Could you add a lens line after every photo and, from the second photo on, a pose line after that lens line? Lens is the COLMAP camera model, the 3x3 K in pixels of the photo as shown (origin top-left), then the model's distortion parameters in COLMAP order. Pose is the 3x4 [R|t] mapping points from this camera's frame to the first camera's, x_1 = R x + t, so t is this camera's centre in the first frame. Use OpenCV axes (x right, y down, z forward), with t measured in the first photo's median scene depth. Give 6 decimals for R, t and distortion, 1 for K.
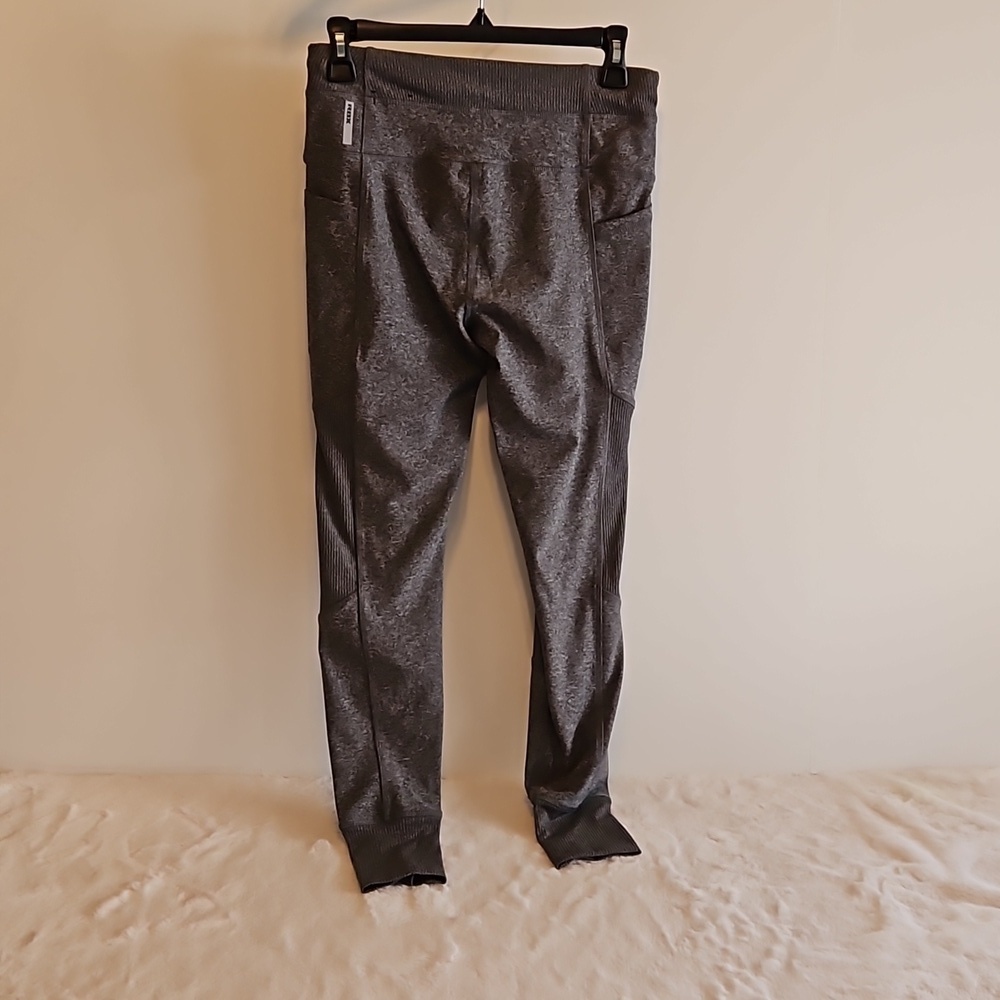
lens RADIAL K [[1447.0, 0, 500.0], [0, 1447.0, 500.0], [0, 0, 1]] dist [0.074131, -0.097244]
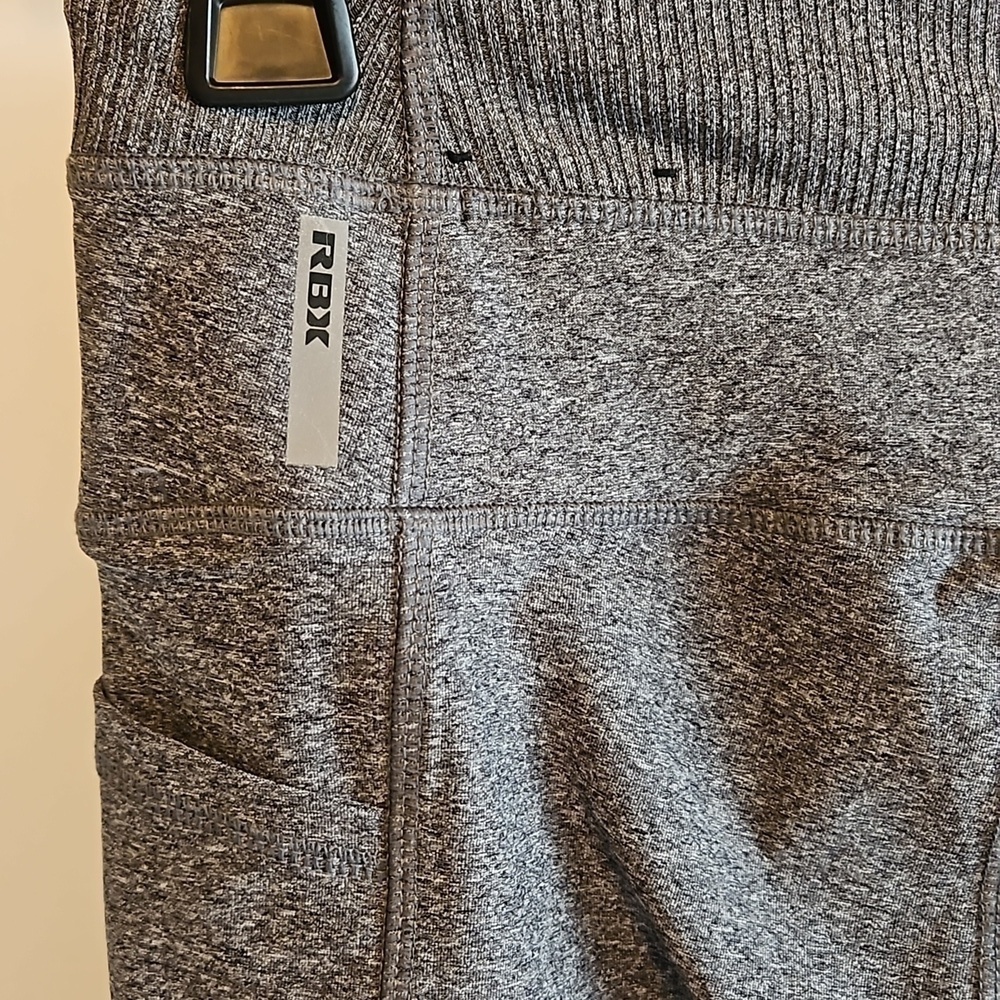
lens RADIAL K [[1447.0, 0, 500.0], [0, 1447.0, 500.0], [0, 0, 1]] dist [0.074131, -0.097244]
pose [[0.999477, -0.024376, -0.021238, -0.079385], [0.023454, 0.998814, -0.042664, -0.231910], [0.022253, 0.042143, 0.998864, 0.828400]]
